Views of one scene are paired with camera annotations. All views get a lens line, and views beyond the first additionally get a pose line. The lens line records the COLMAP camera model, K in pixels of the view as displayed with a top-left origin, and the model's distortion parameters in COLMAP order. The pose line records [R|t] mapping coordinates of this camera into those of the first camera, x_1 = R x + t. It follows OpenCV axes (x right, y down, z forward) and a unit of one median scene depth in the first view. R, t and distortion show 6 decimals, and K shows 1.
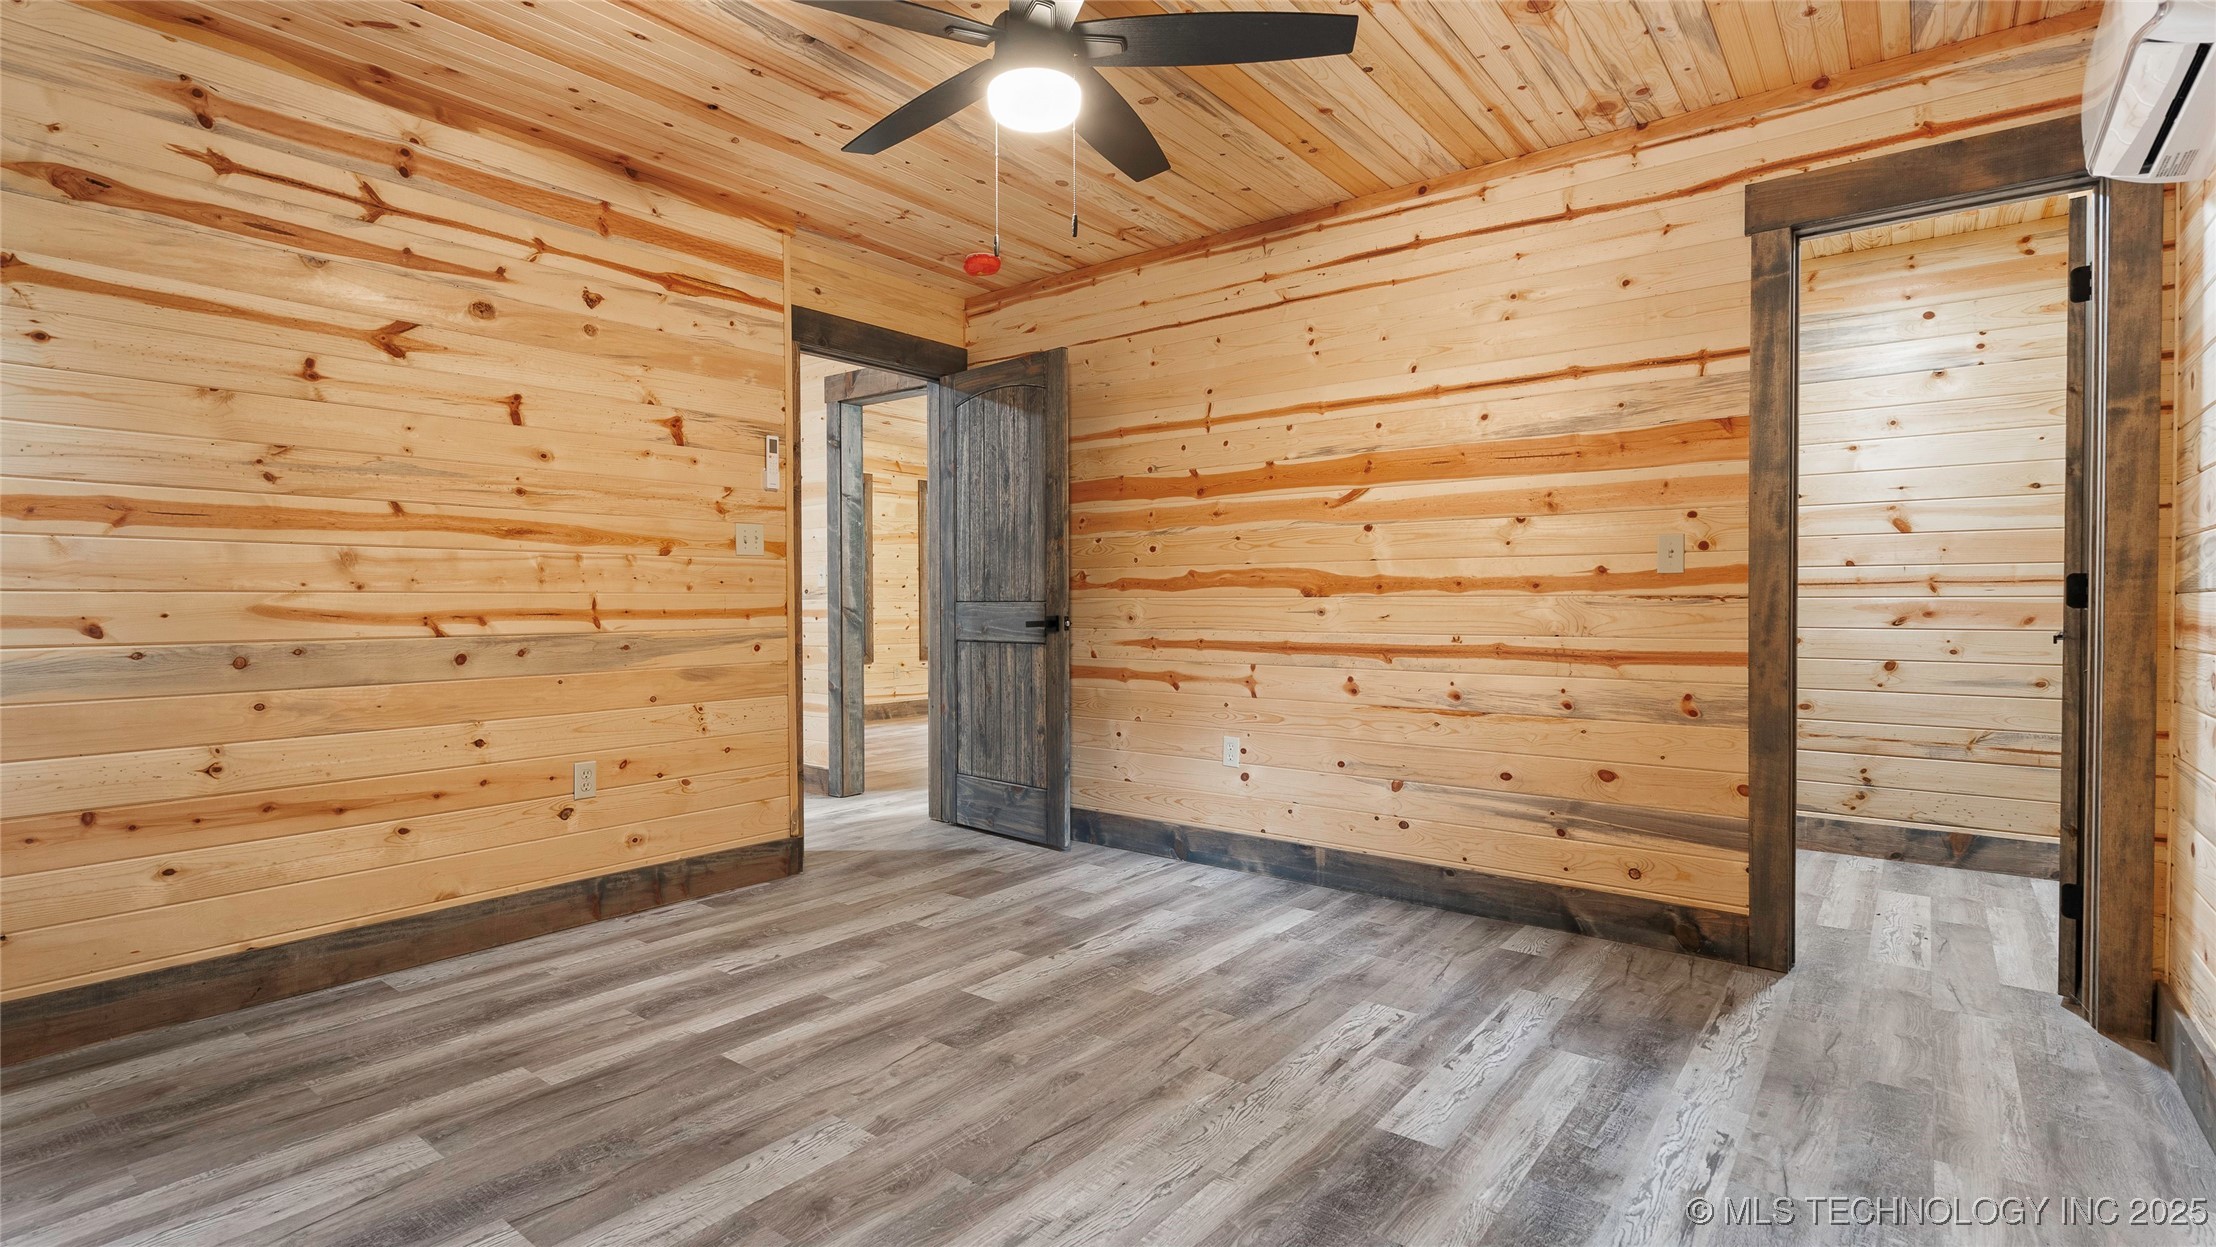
lens RADIAL K [[1040.3, 0, 1109.7], [0, 1040.3, 619.9], [0, 0, 1]] dist [0.001976, 0.000535]
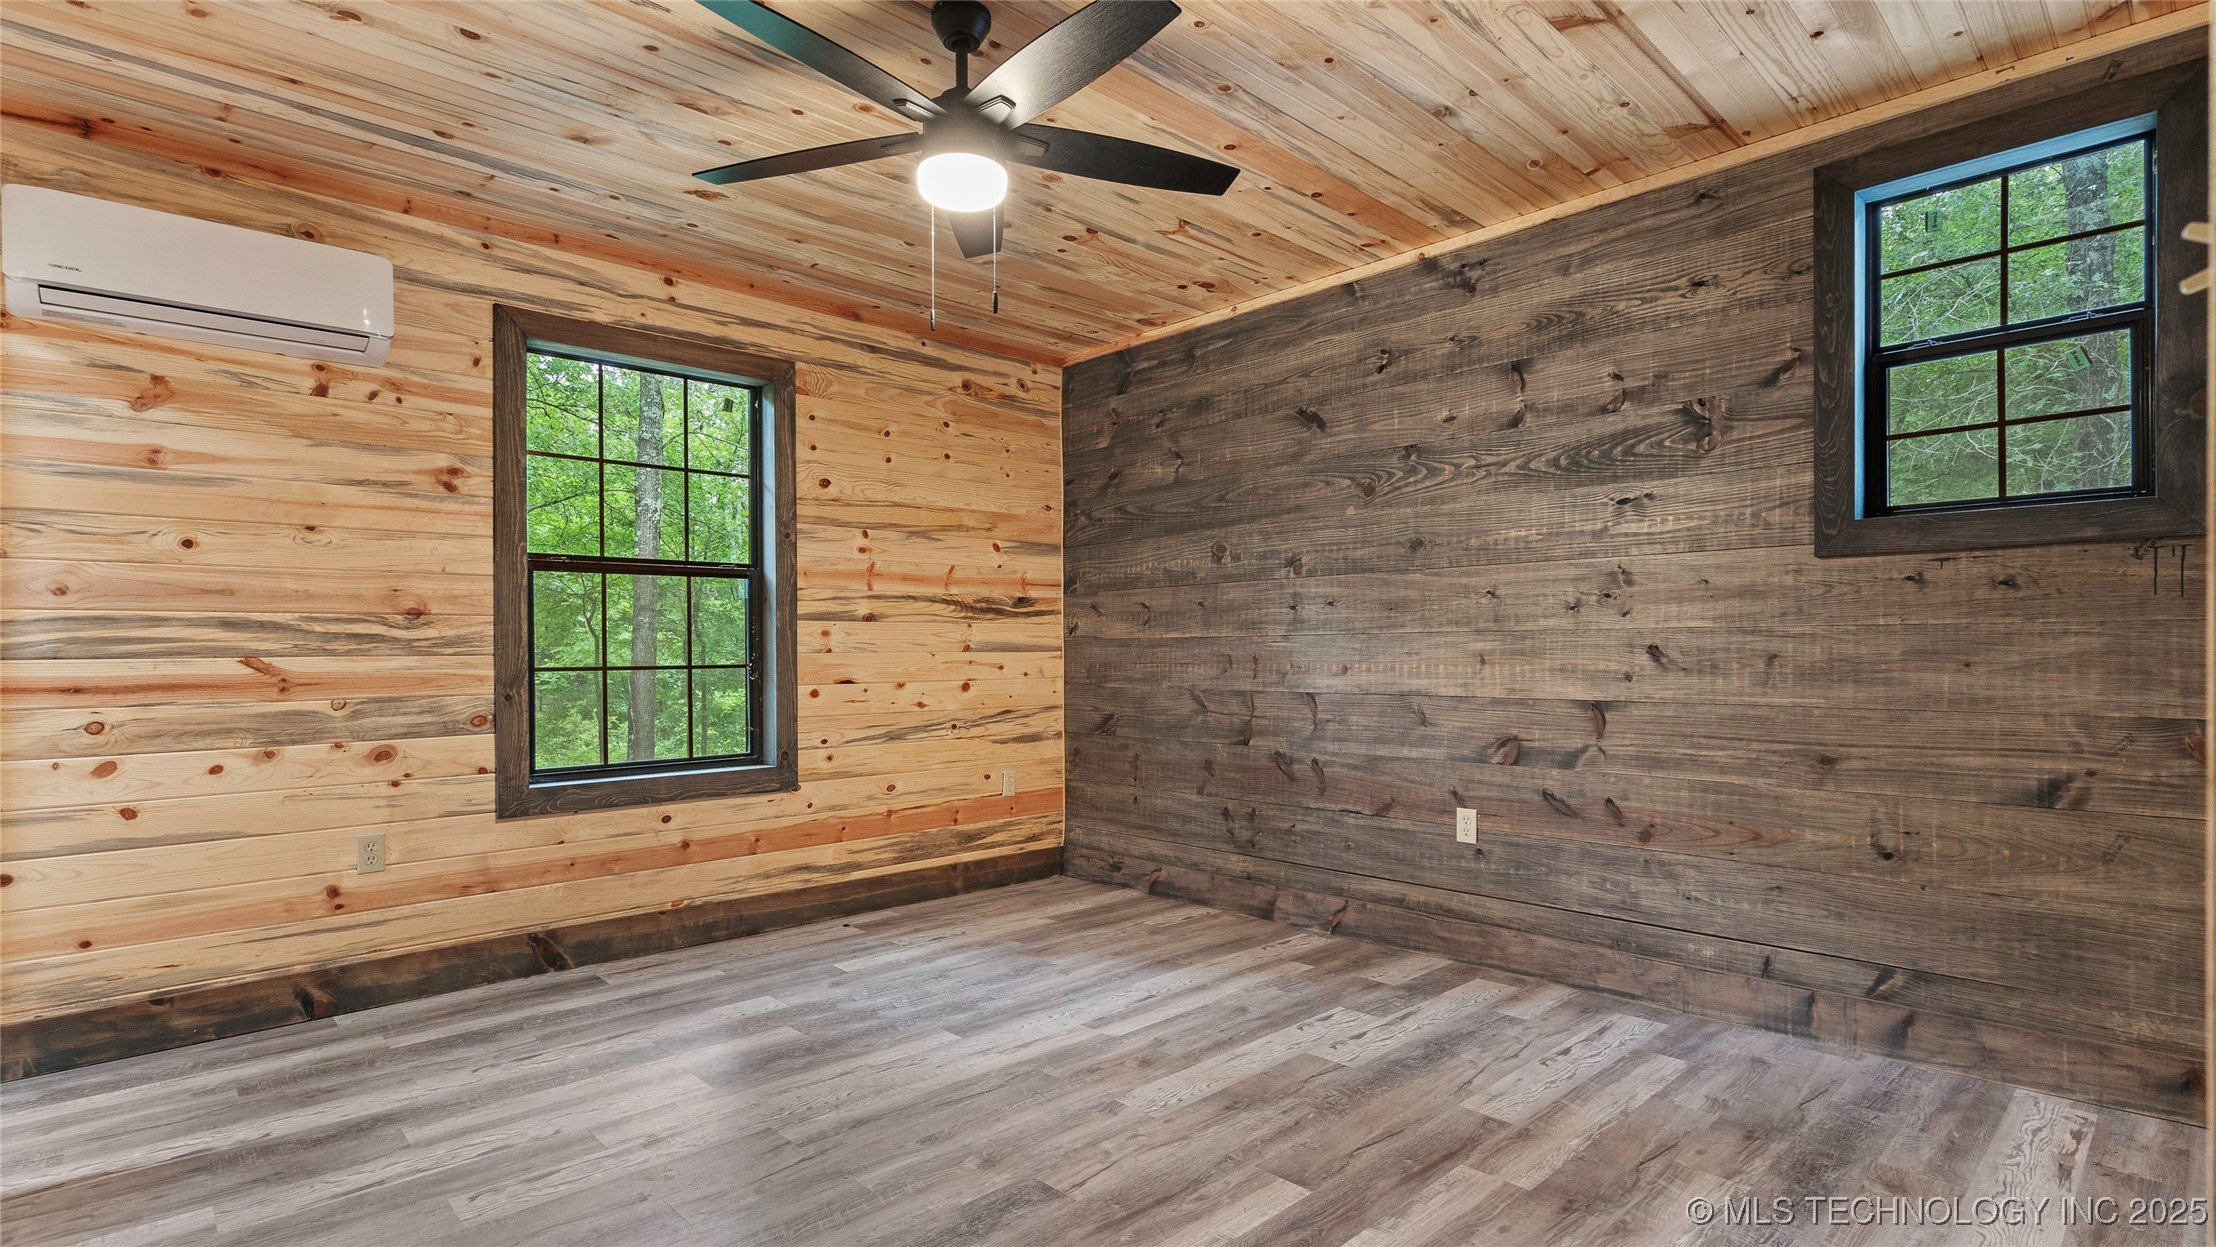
lens RADIAL K [[1040.3, 0, 1106.0], [0, 1040.3, 638.1], [0, 0, 1]] dist [0.001976, 0.000535]
pose [[-0.988605, 0.008856, 0.150270, -0.356218], [0.009708, 0.999941, 0.004938, -0.042958], [-0.150218, 0.006341, -0.988633, 1.954639]]
